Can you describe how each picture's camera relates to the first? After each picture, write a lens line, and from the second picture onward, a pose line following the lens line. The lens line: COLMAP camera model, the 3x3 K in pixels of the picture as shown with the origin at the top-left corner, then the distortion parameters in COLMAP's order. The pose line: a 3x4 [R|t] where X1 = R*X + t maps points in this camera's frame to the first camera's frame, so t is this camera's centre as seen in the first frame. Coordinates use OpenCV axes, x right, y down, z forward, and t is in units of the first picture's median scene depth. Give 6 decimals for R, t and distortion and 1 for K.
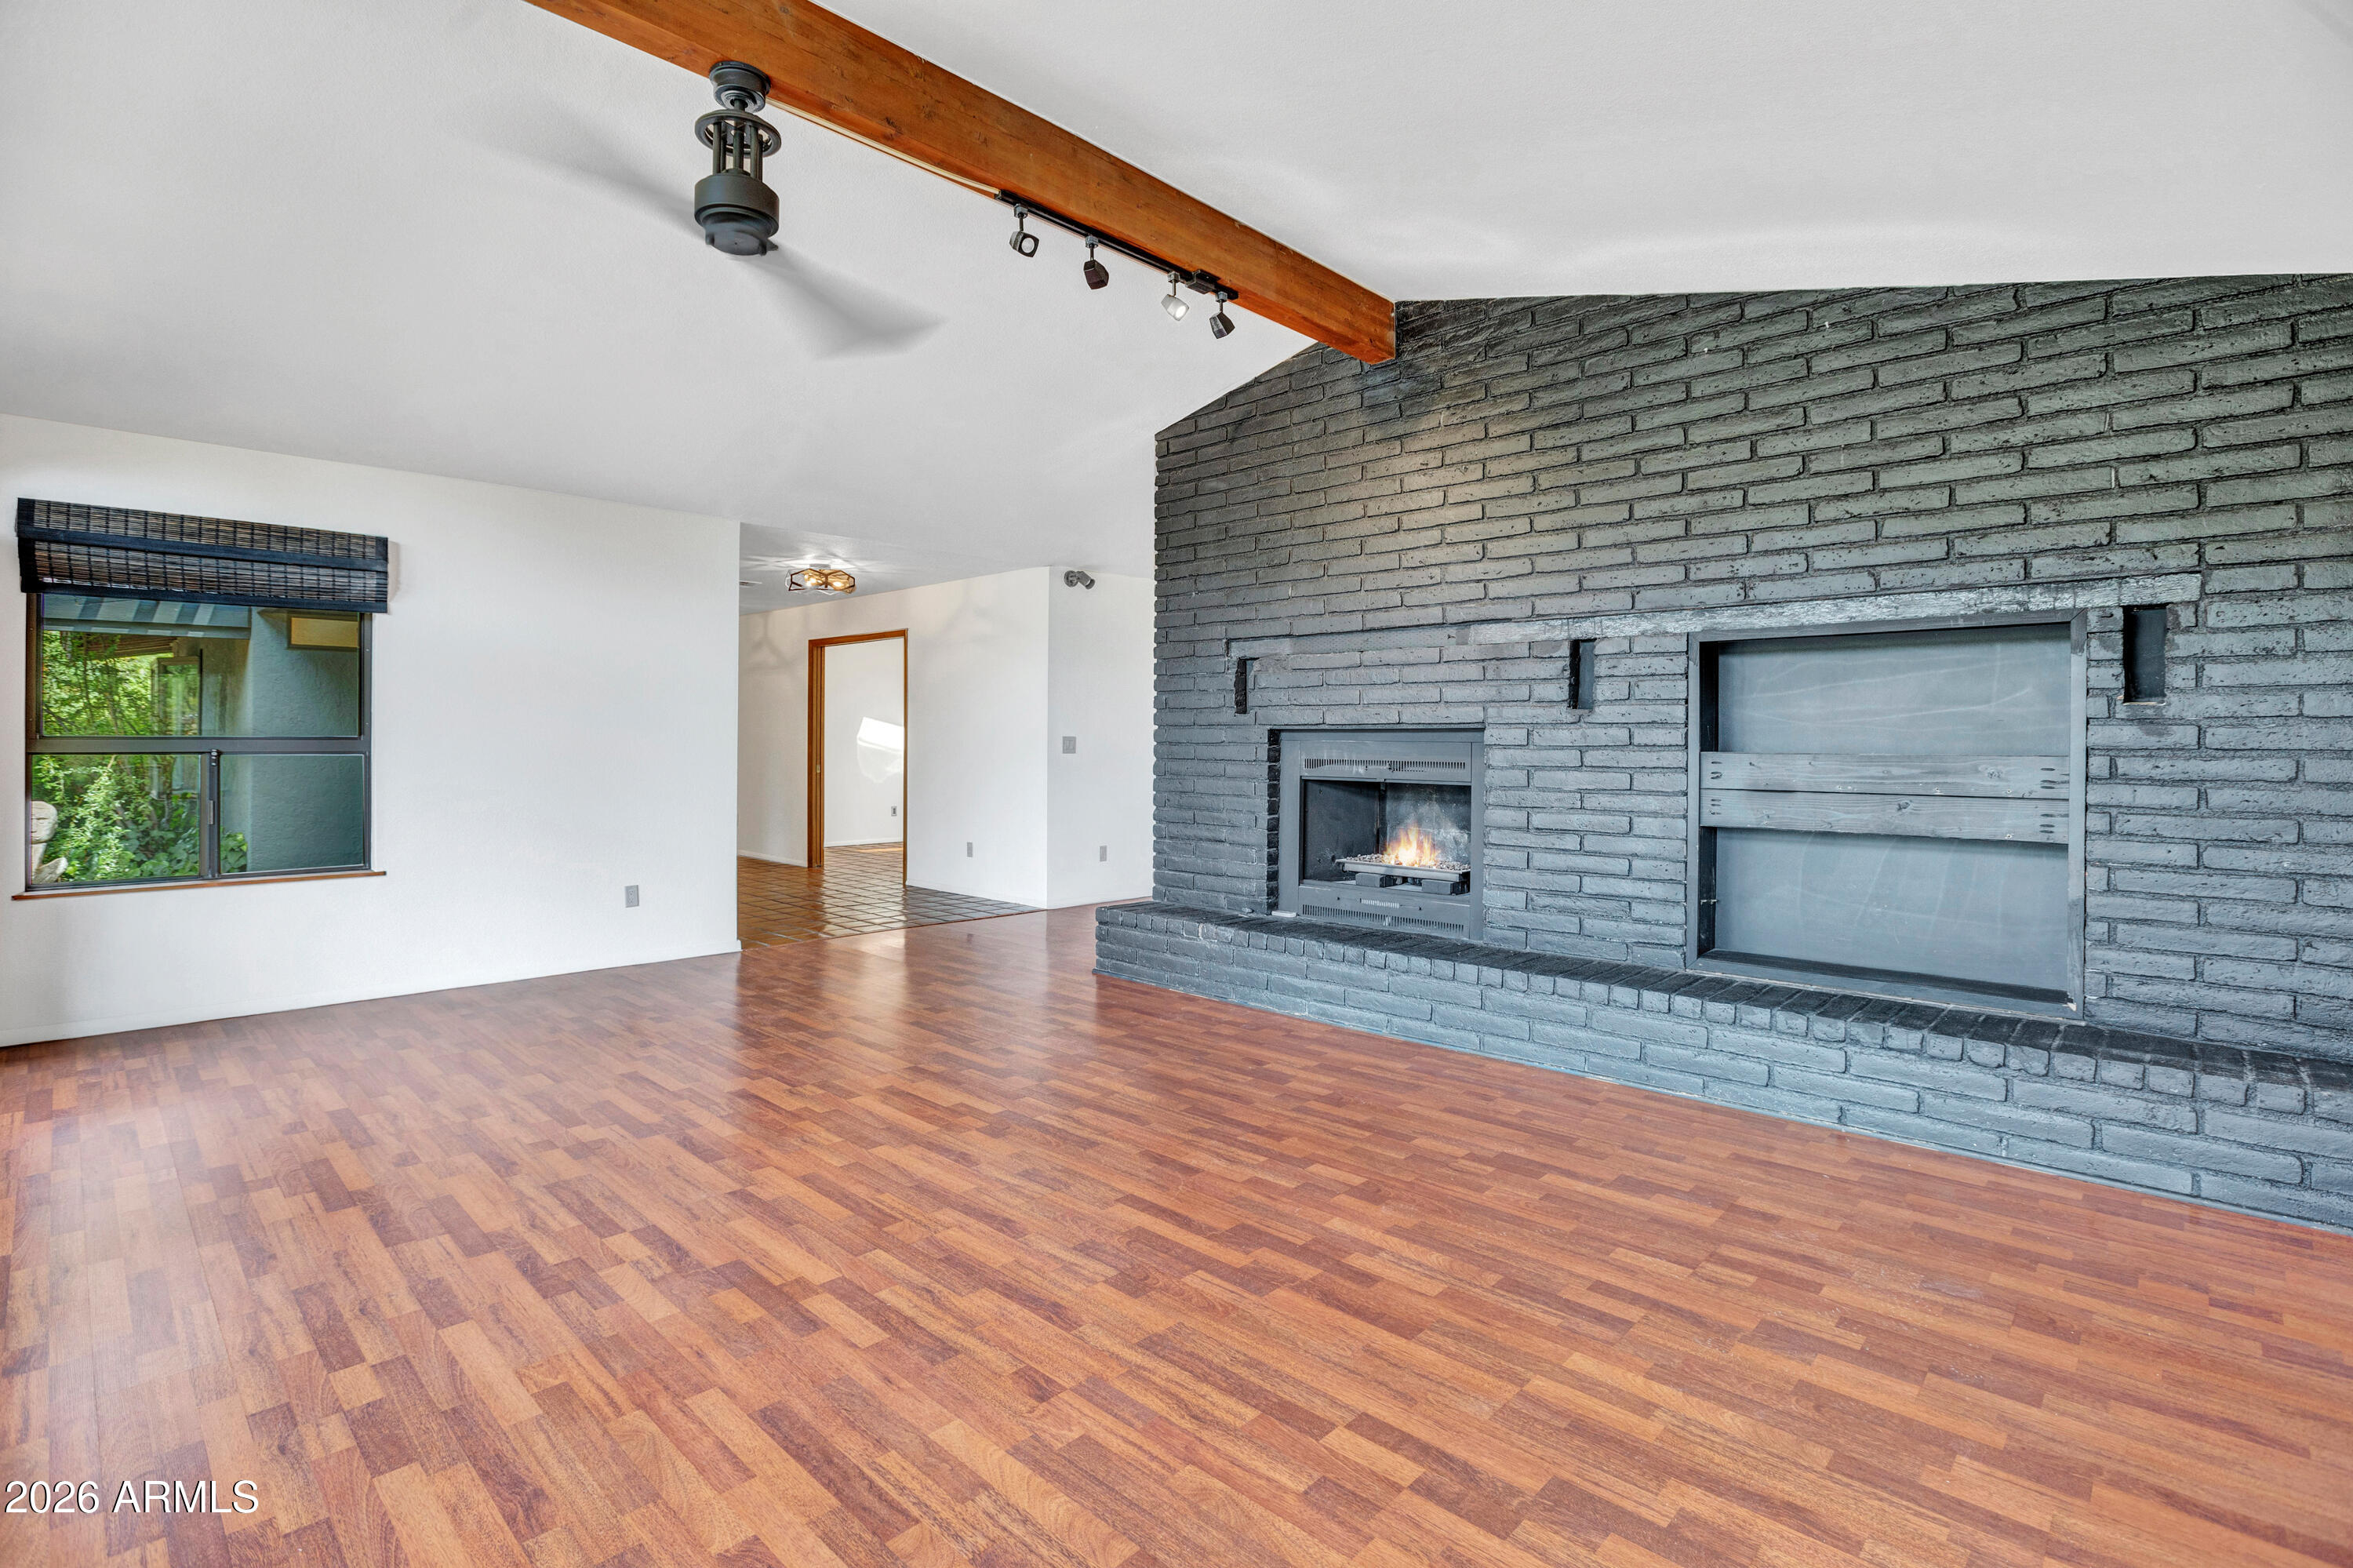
lens RADIAL K [[1106.4, 0, 1121.5], [0, 1106.4, 734.4], [0, 0, 1]] dist [-0.017667, 0.002432]
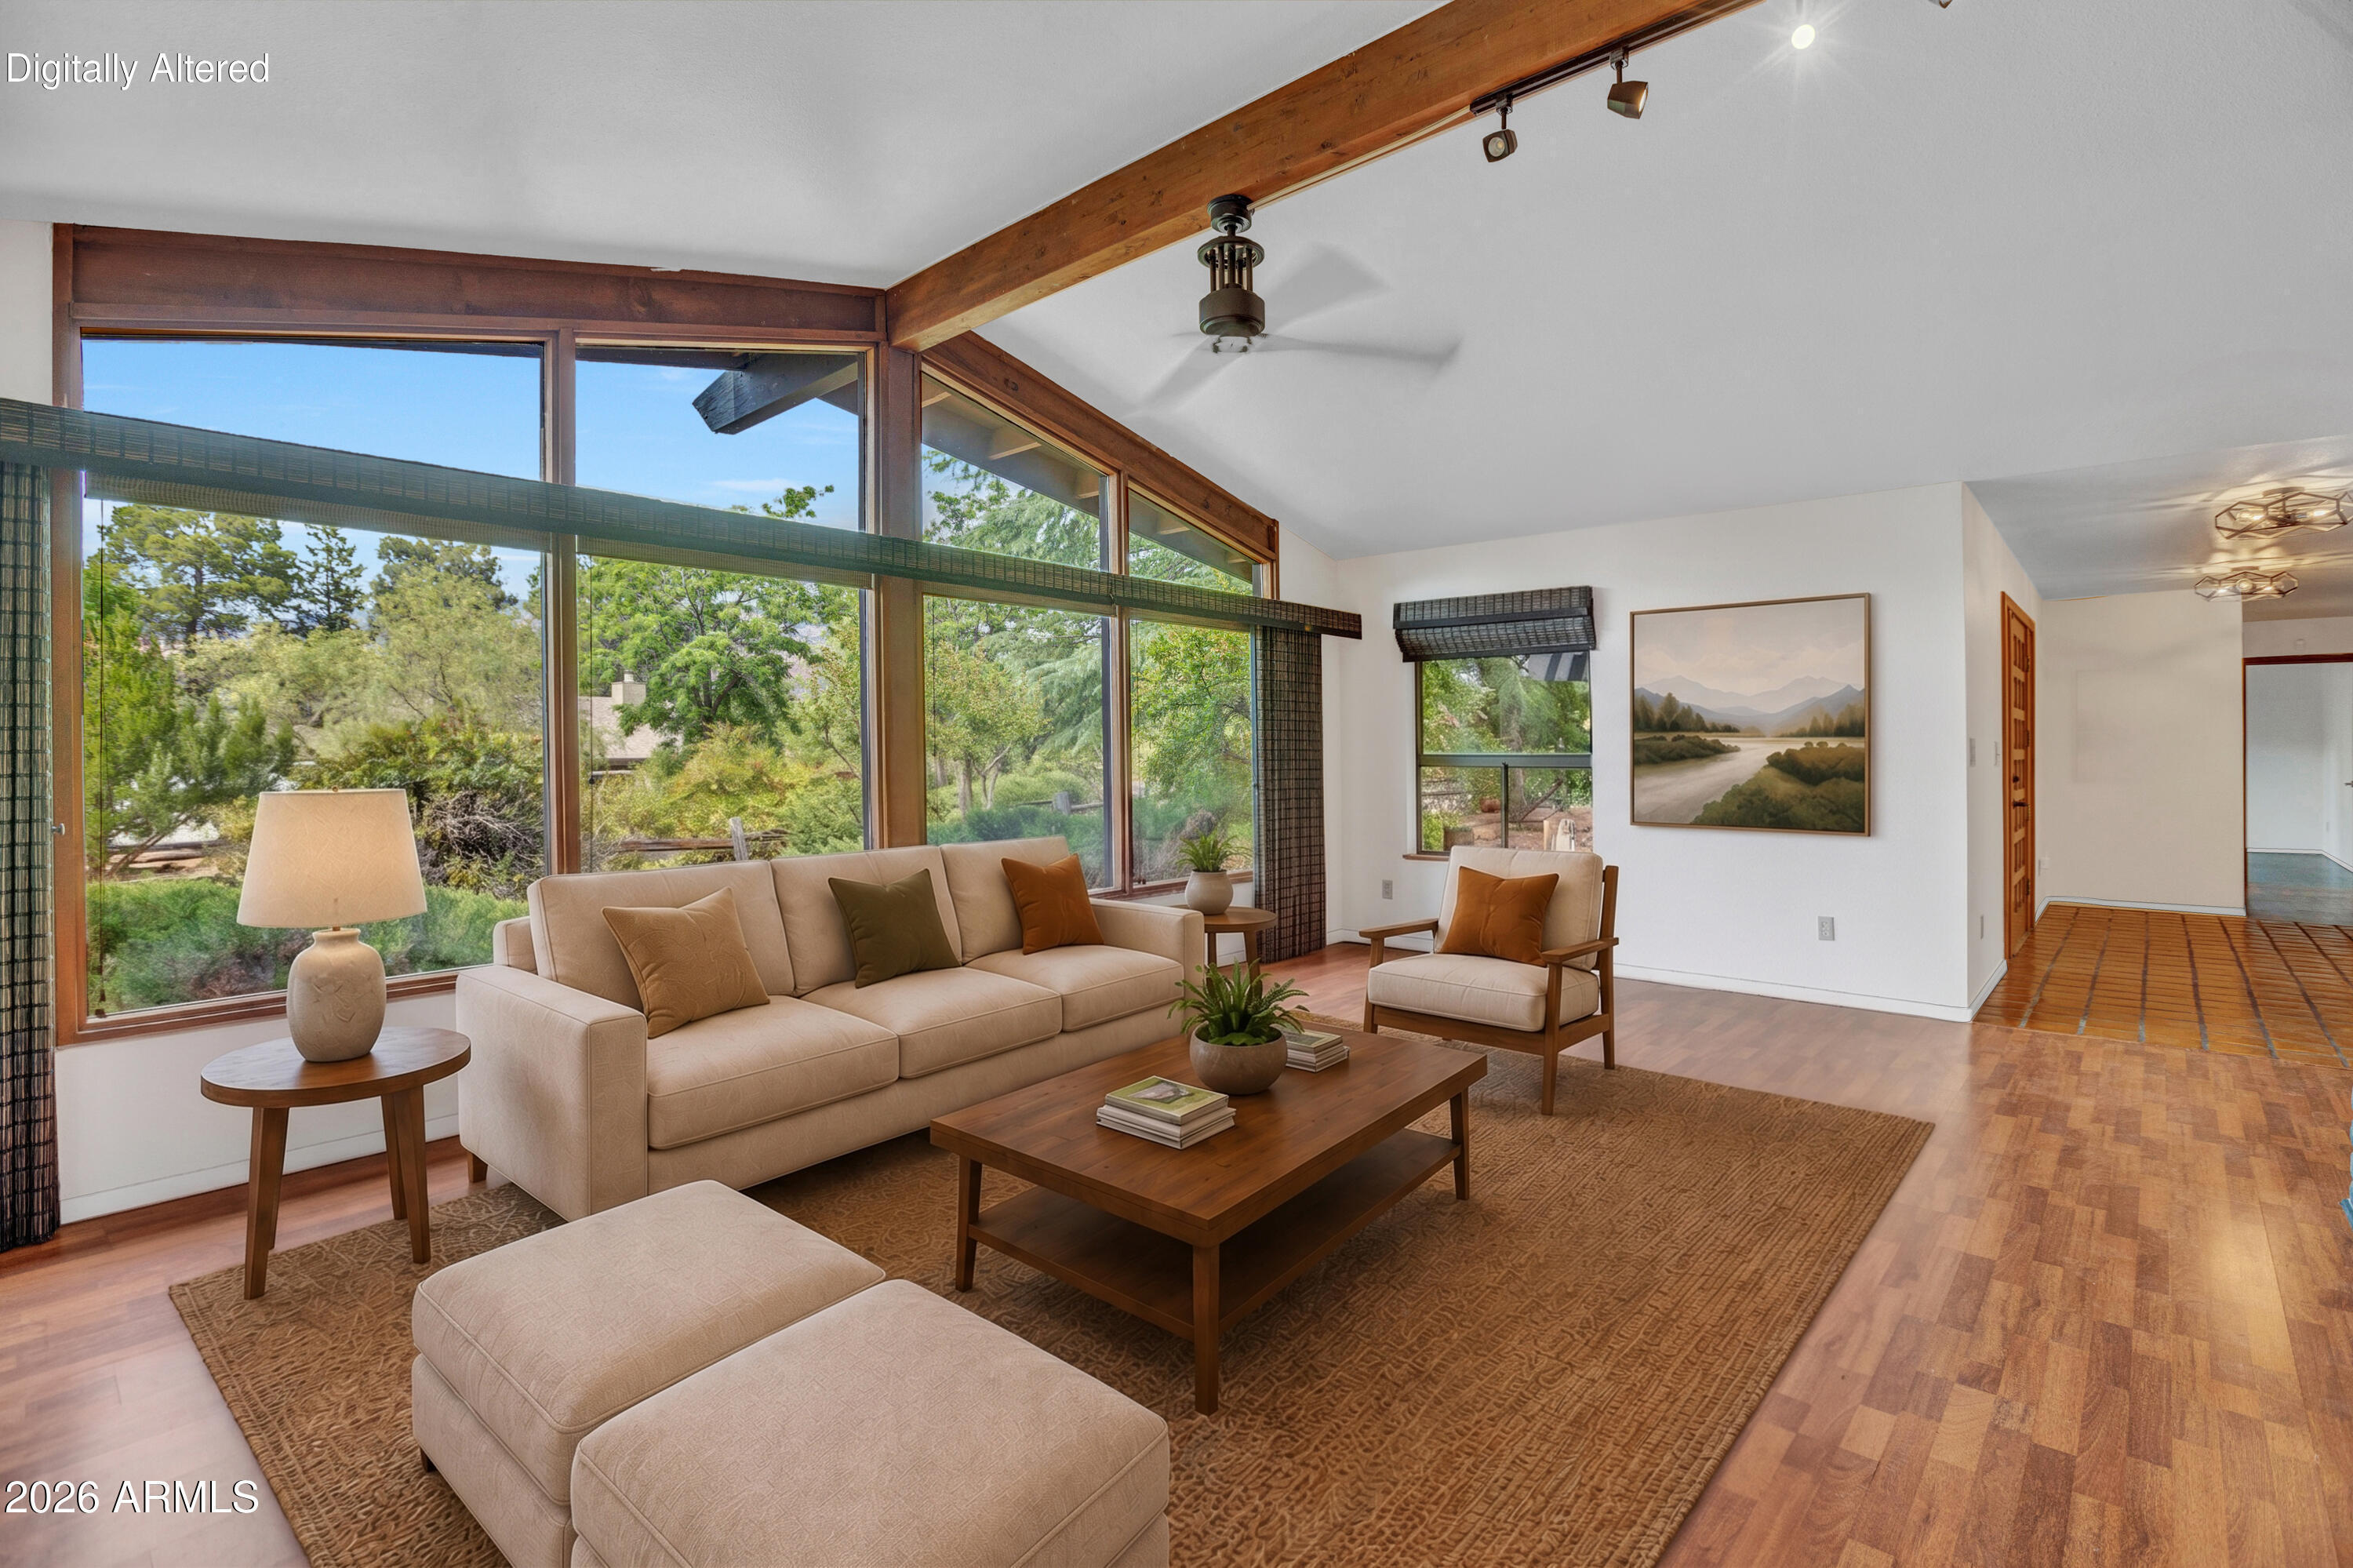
lens RADIAL K [[1106.4, 0, 1184.1], [0, 1106.4, 766.3], [0, 0, 1]] dist [-0.017667, 0.002432]
pose [[0.059469, 0.018433, -0.998060, 0.566958], [-0.000005, 0.999830, 0.018465, -0.010483], [0.998230, -0.001093, 0.059459, 0.588980]]
